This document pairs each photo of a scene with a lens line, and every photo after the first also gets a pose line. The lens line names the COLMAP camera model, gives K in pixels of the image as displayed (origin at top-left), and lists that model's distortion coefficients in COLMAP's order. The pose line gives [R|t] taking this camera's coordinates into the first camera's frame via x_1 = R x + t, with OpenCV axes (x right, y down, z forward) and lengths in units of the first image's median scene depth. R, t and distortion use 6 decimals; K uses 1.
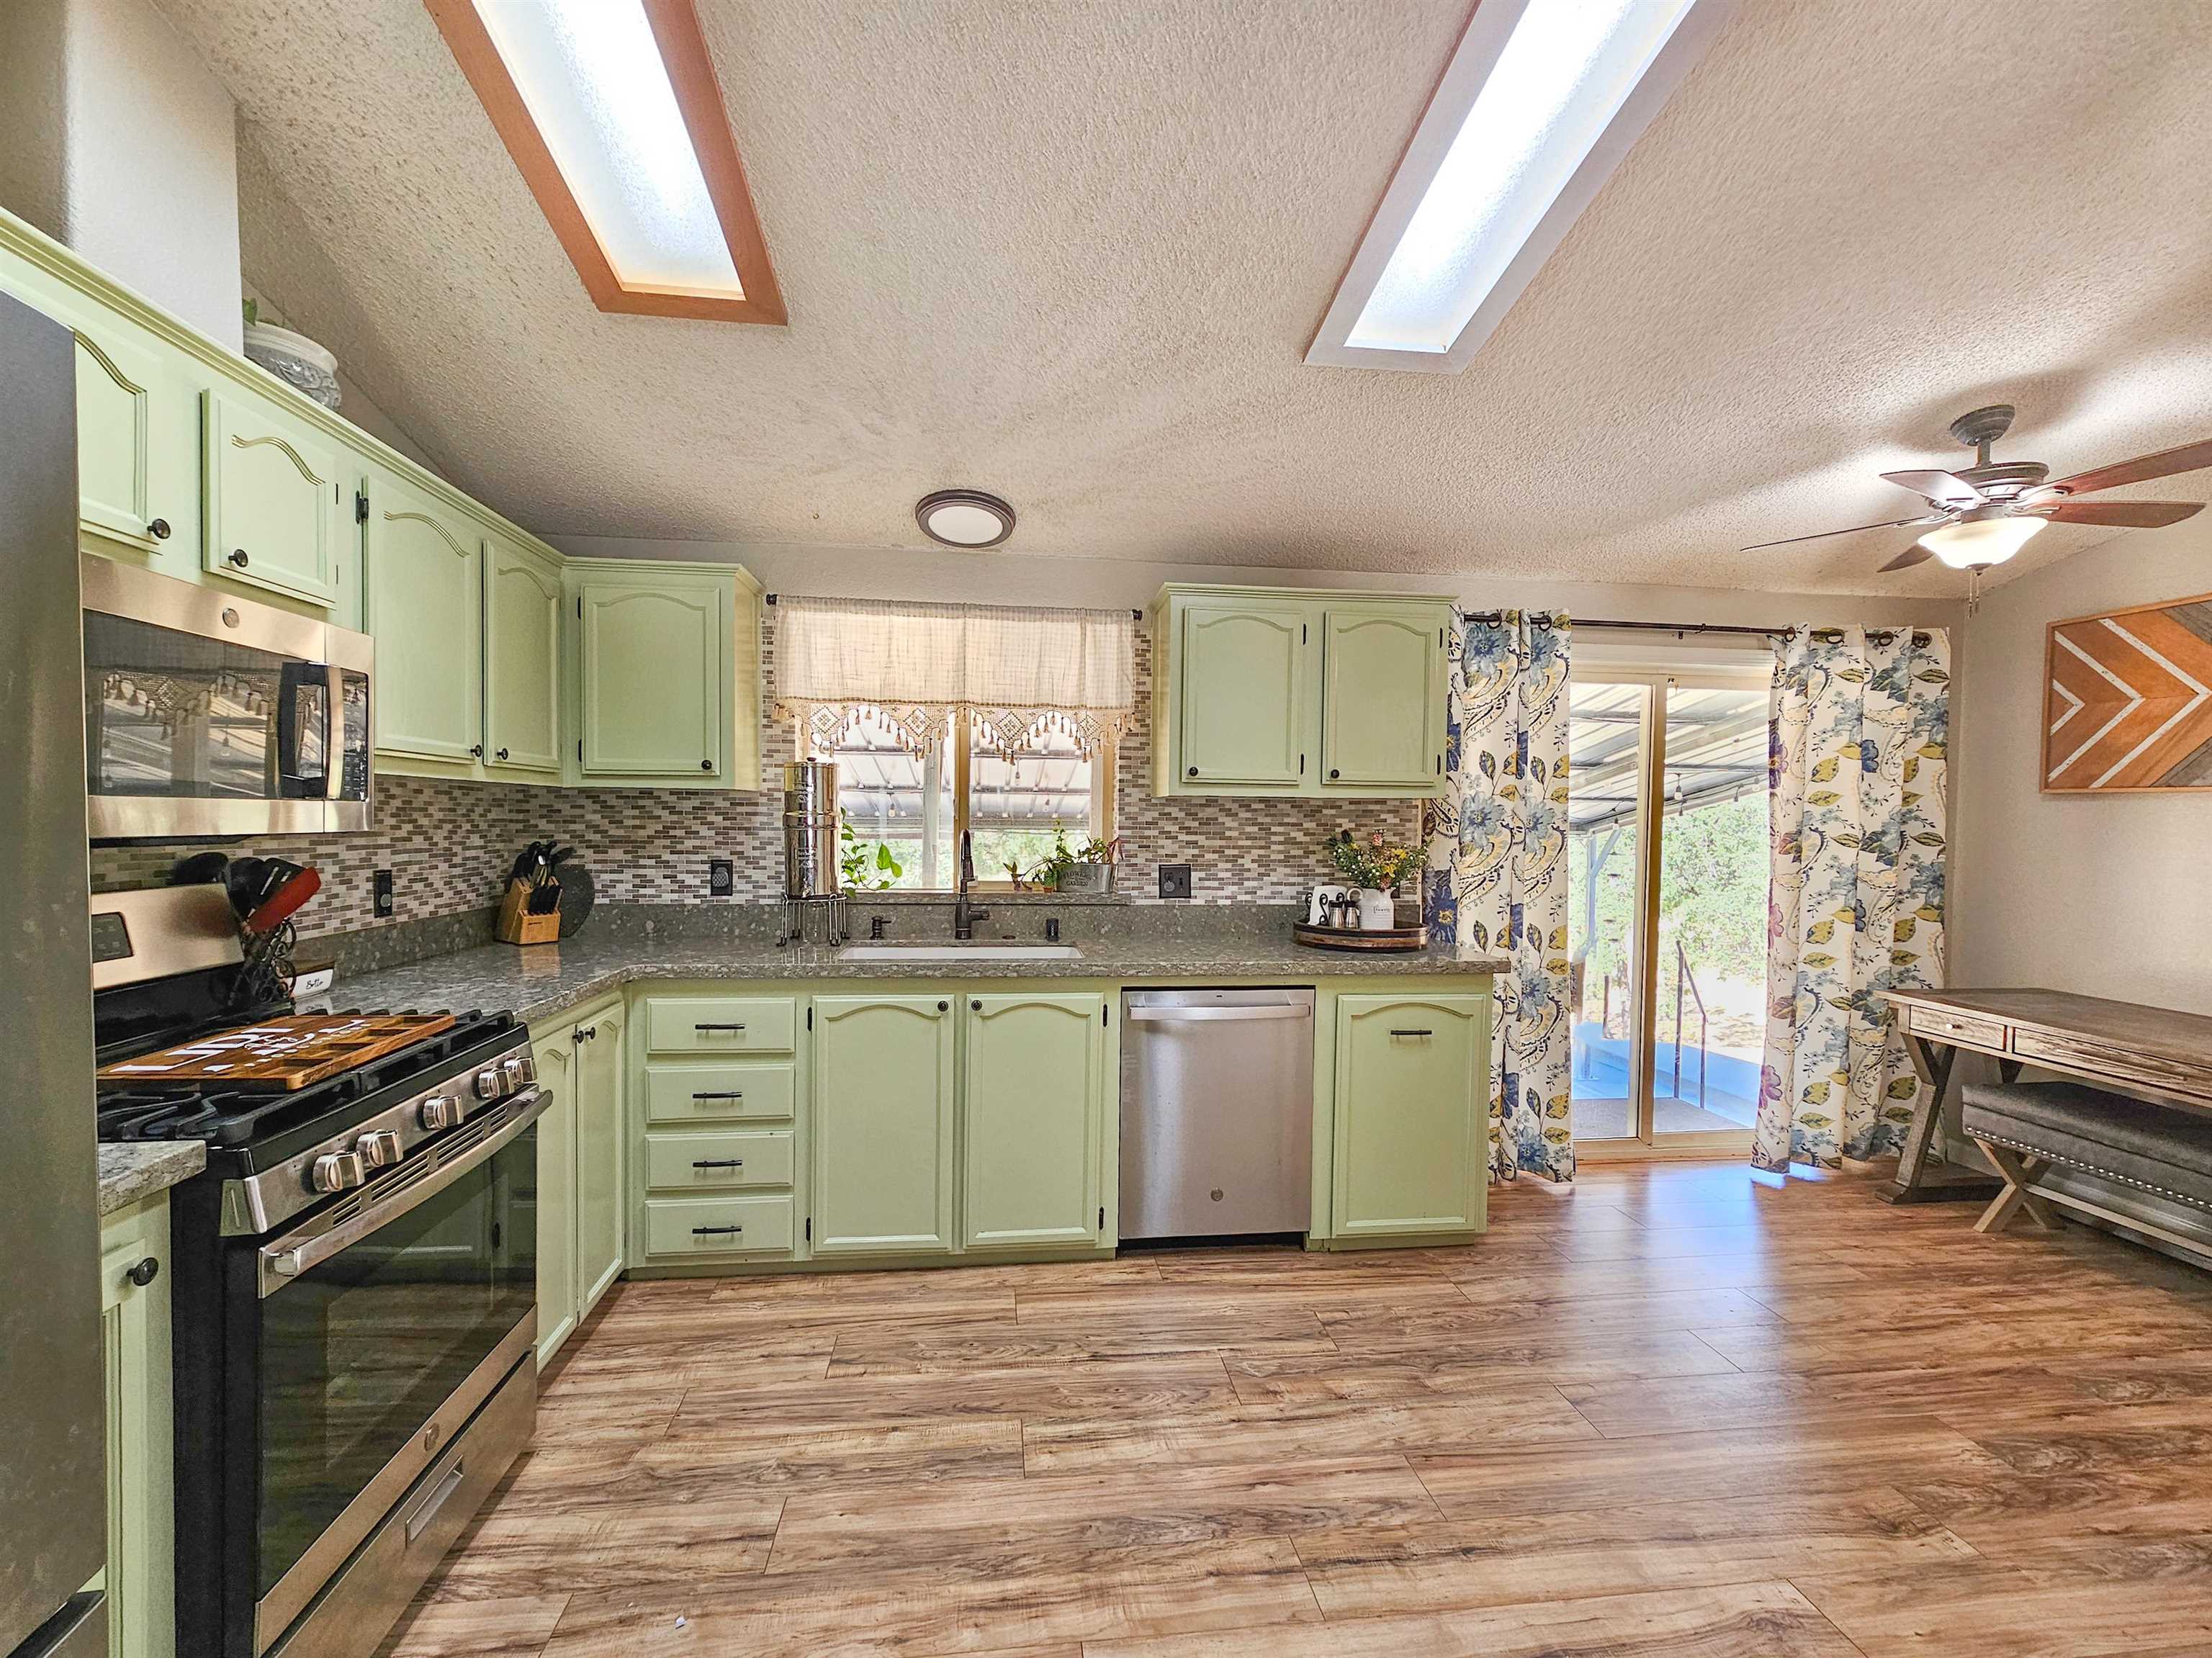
lens RADIAL K [[953.8, 0, 1103.9], [0, 953.8, 836.1], [0, 0, 1]] dist [0.003812, 0.000399]
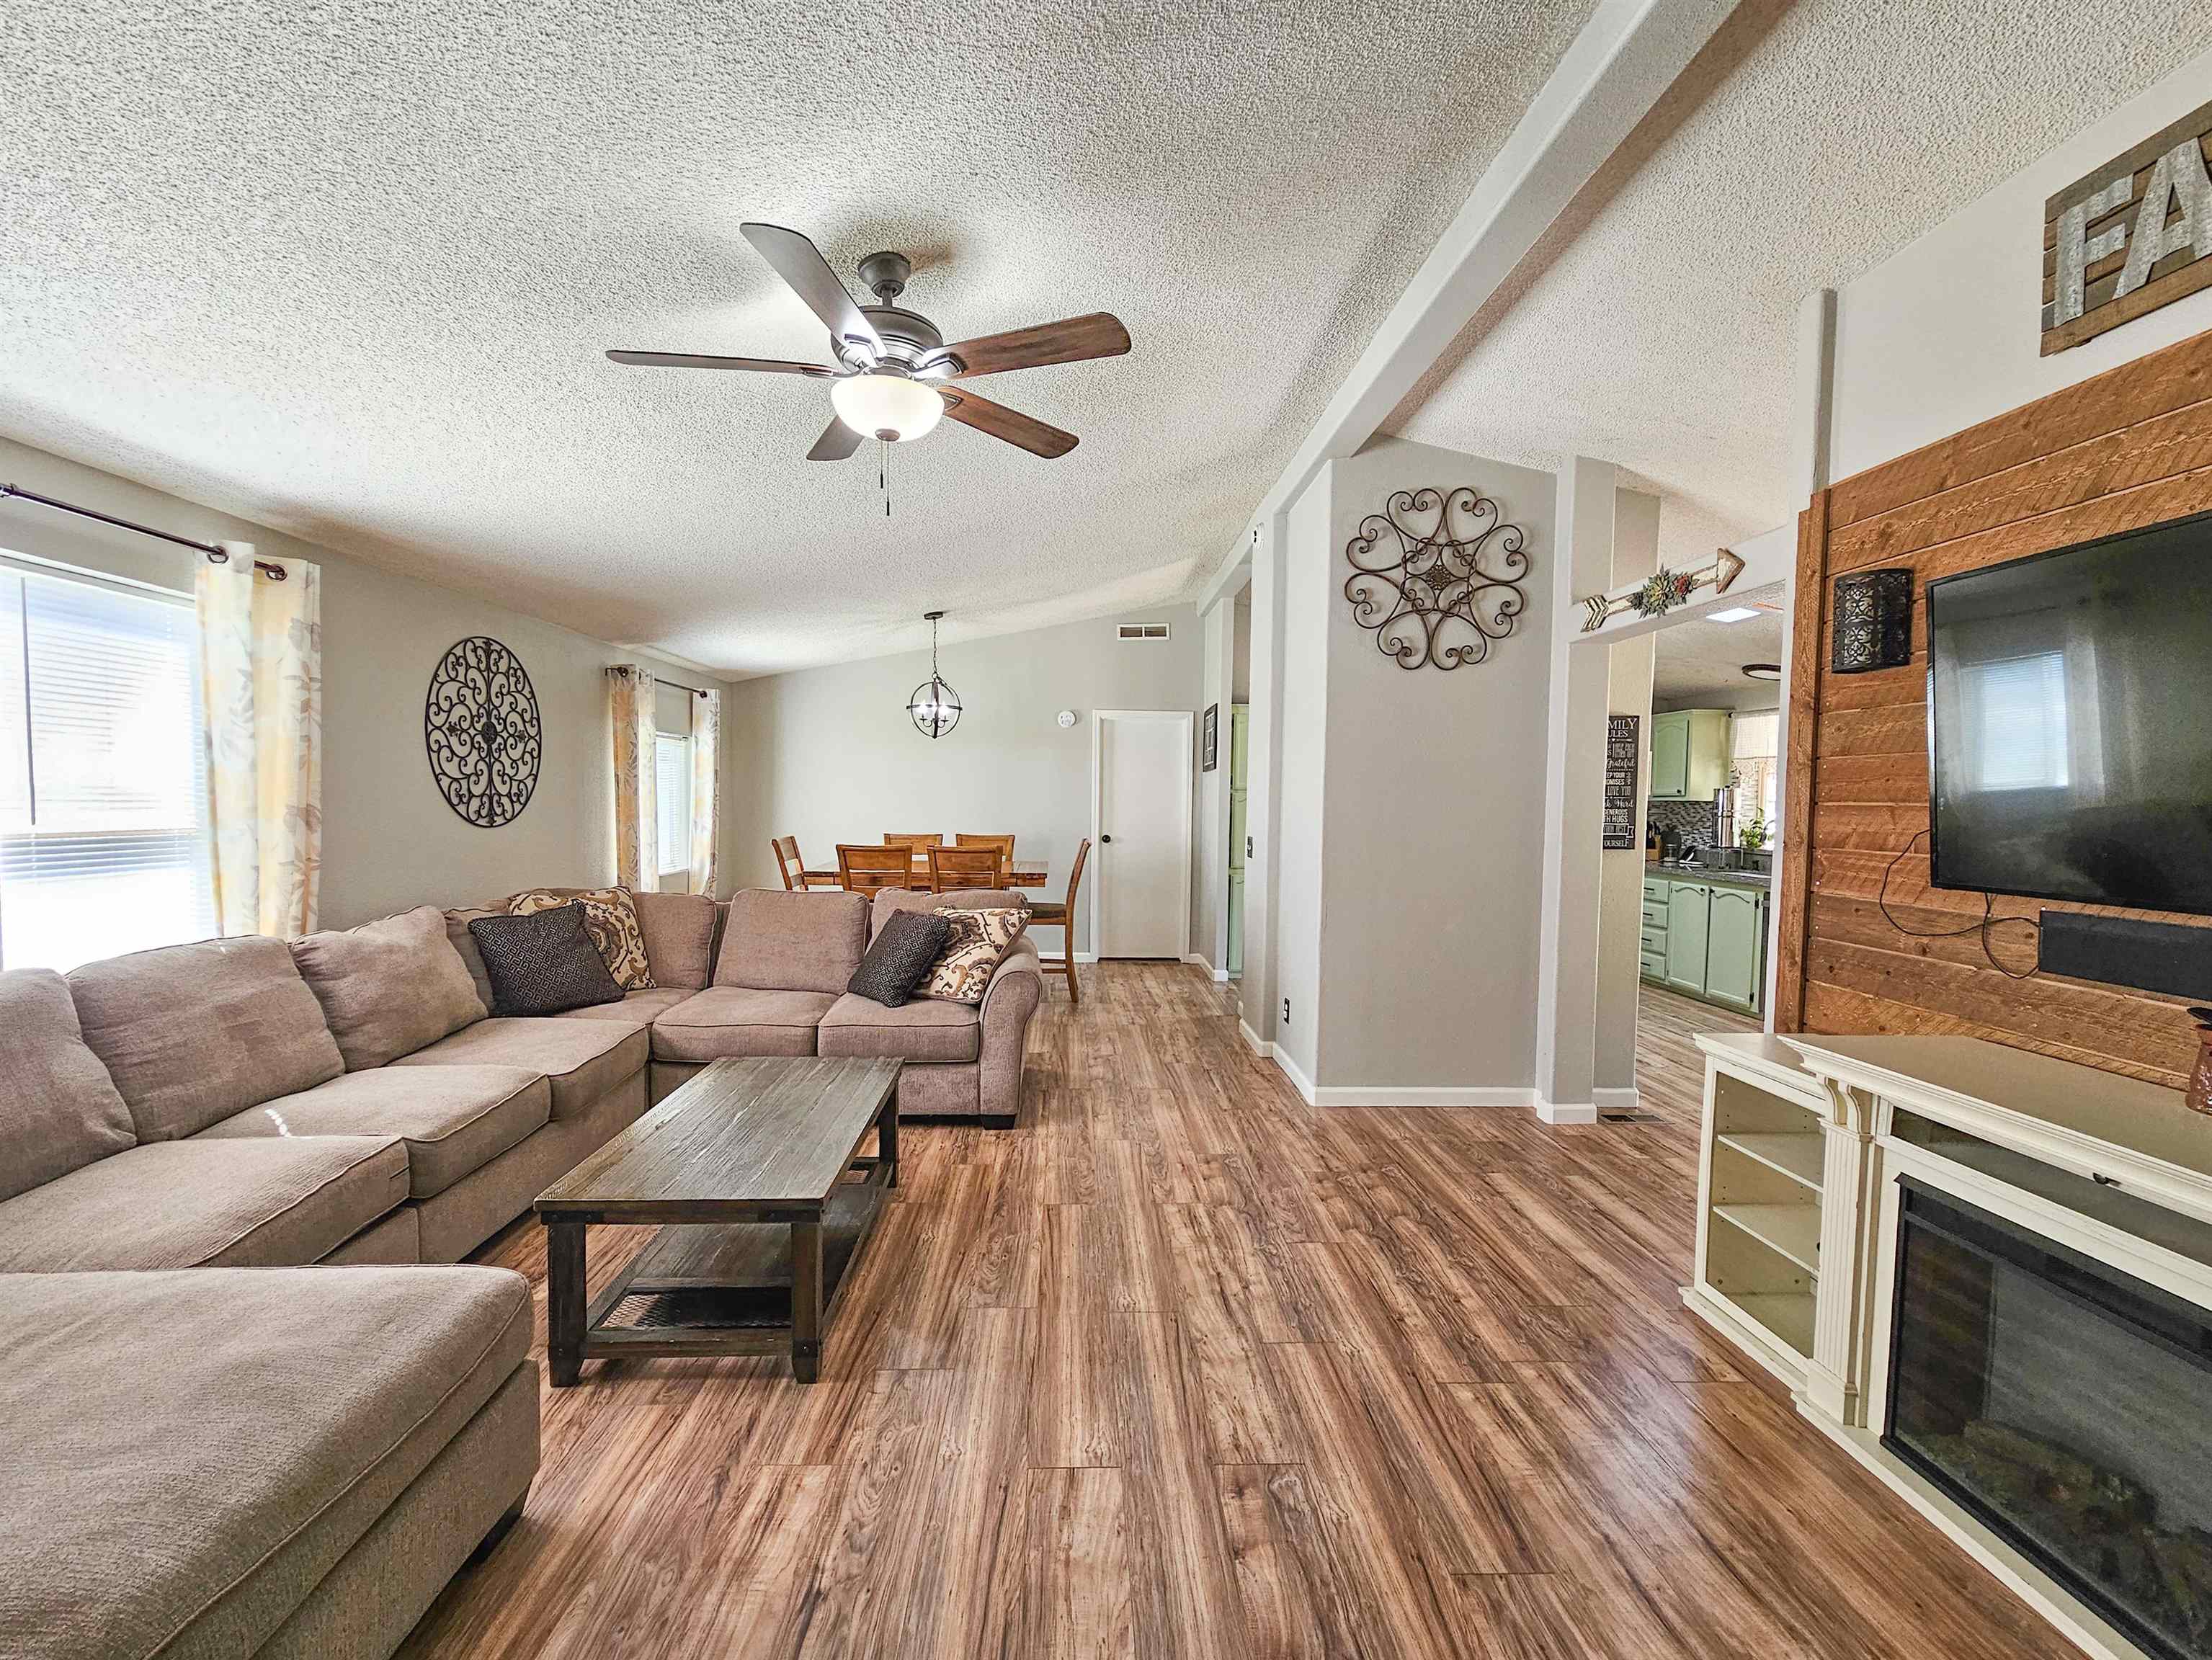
lens RADIAL K [[953.9, 0, 1107.6], [0, 953.9, 839.2], [0, 0, 1]] dist [0.003812, 0.000399]
pose [[-0.074081, 0.028319, -0.996850, 1.873634], [-0.040980, 0.998666, 0.031416, 0.029647], [0.996410, 0.043179, -0.072822, -0.262455]]
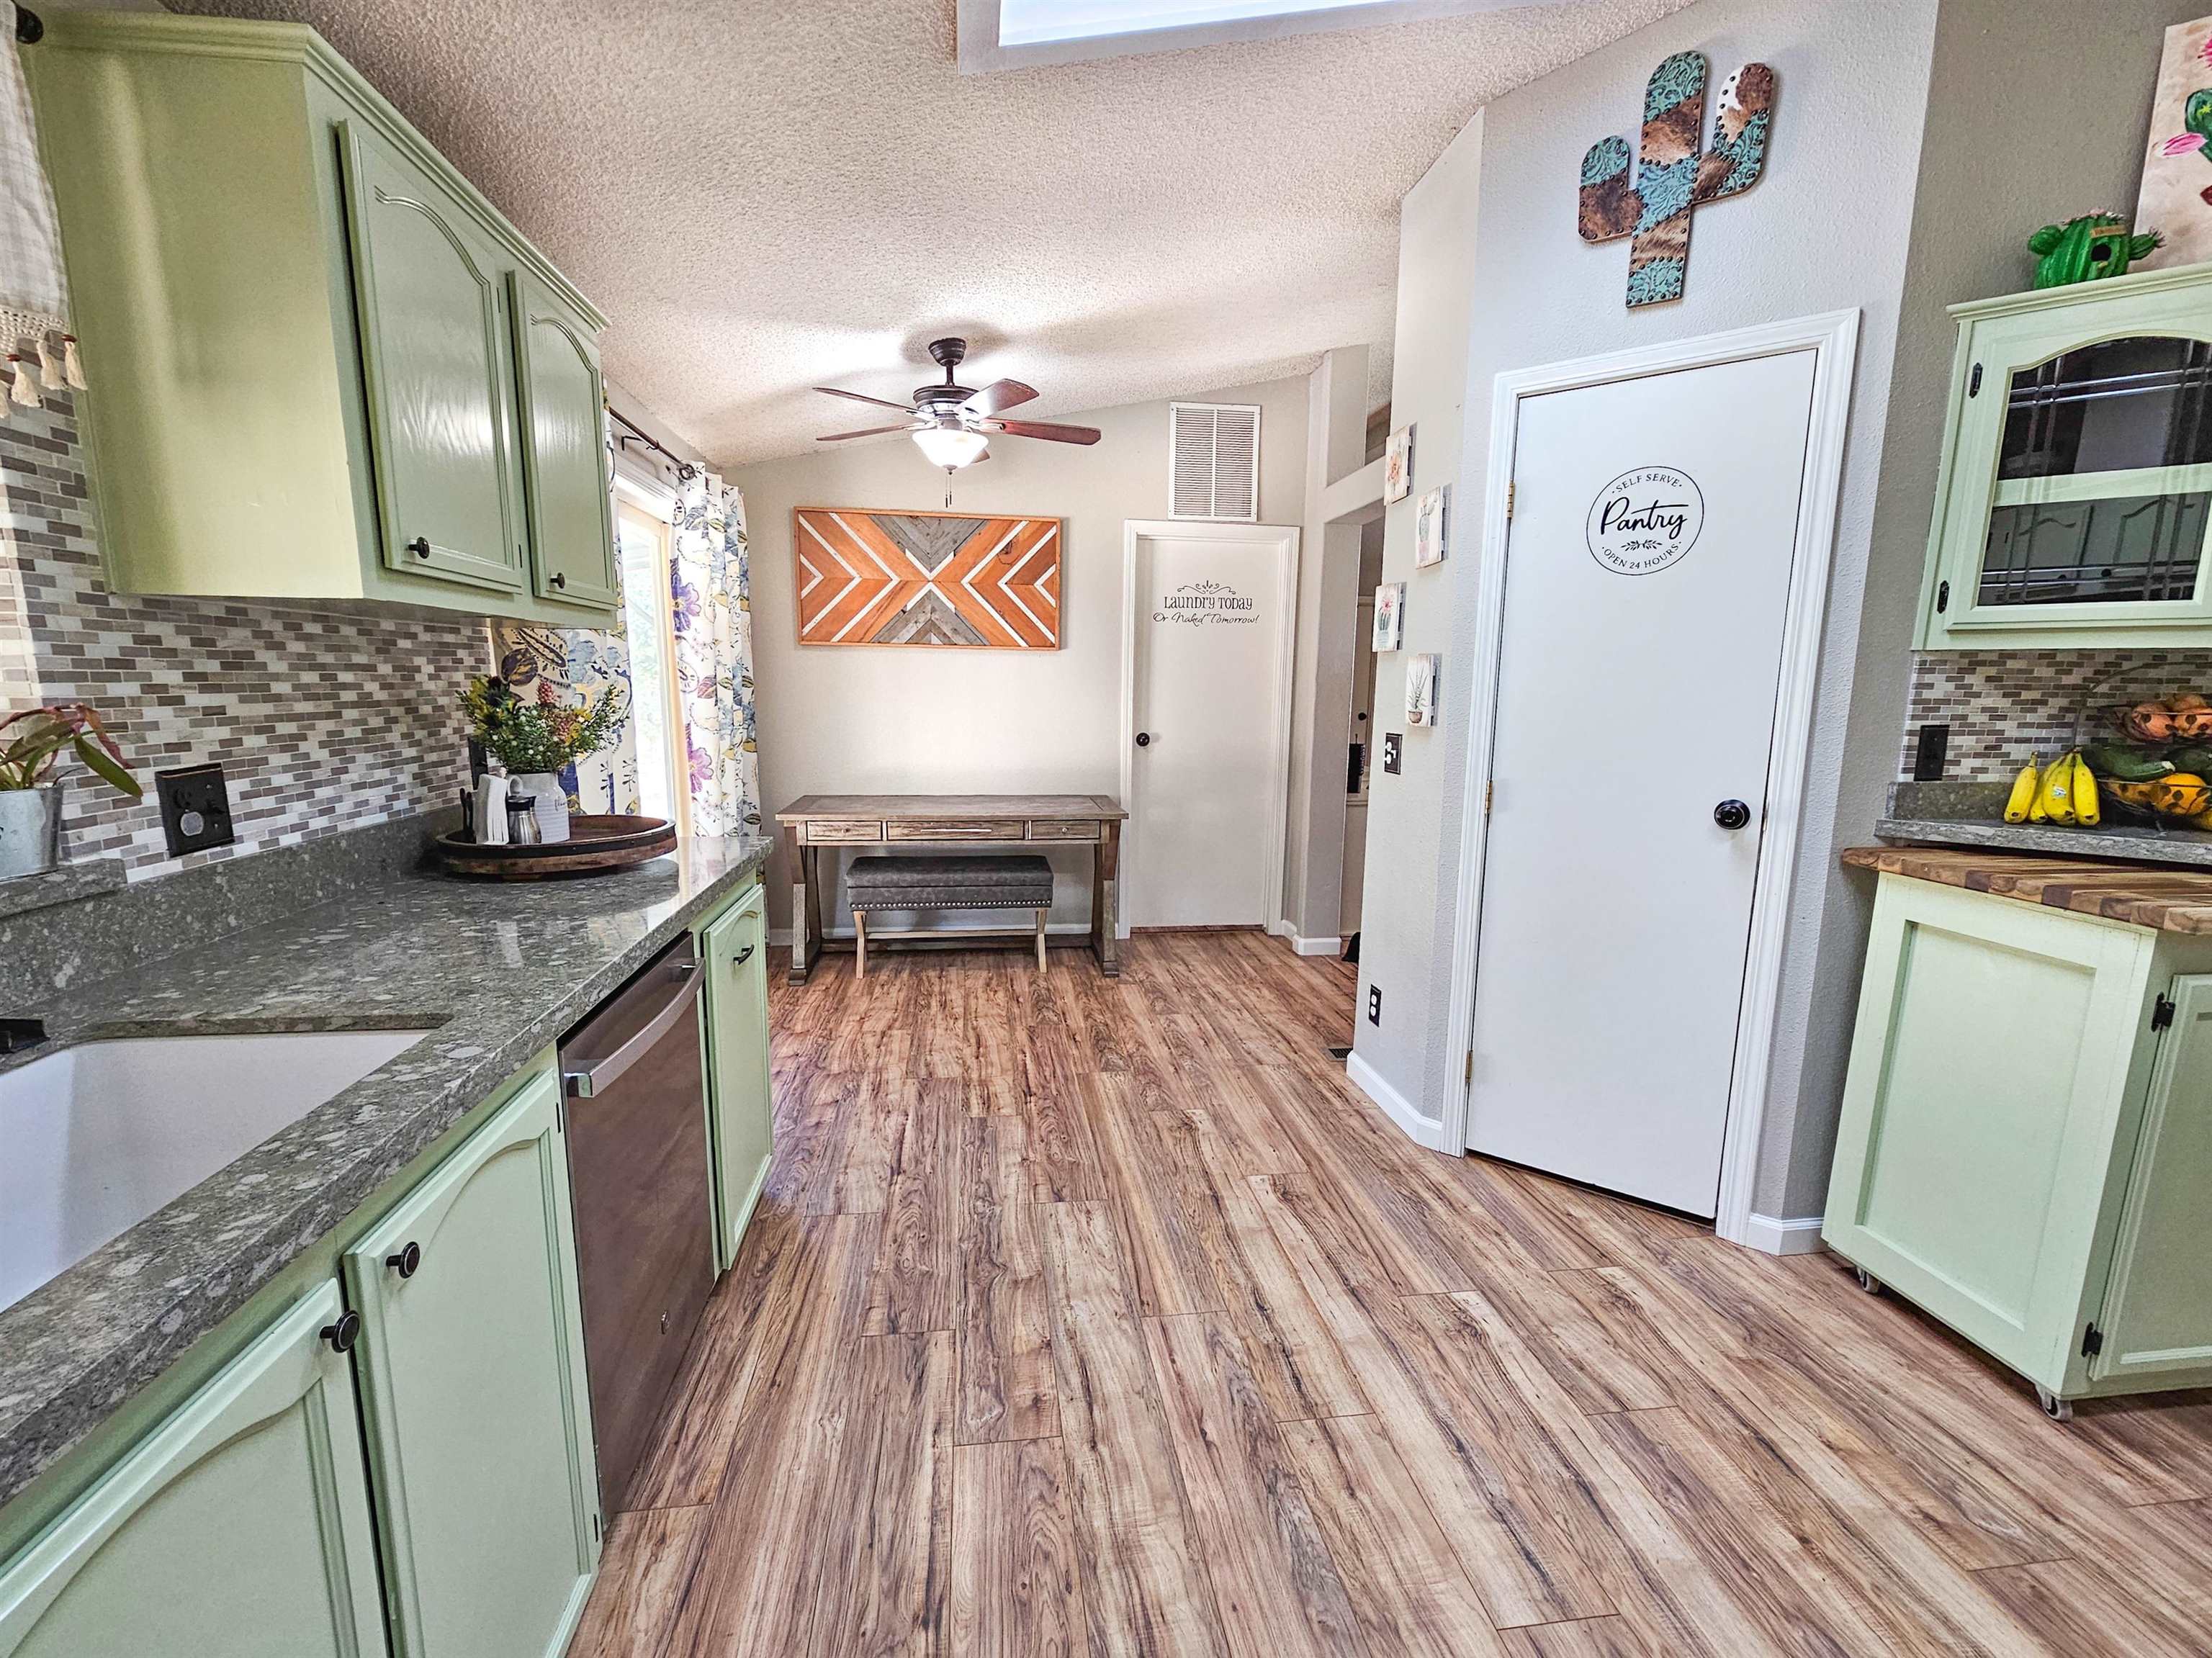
lens RADIAL K [[953.8, 0, 1106.2], [0, 953.8, 839.7], [0, 0, 1]] dist [0.003812, 0.000399]
pose [[-0.019243, -0.175803, 0.984237, -0.339116], [0.008968, 0.984350, 0.175999, -0.008227], [-0.999775, 0.012214, -0.017365, 0.621319]]
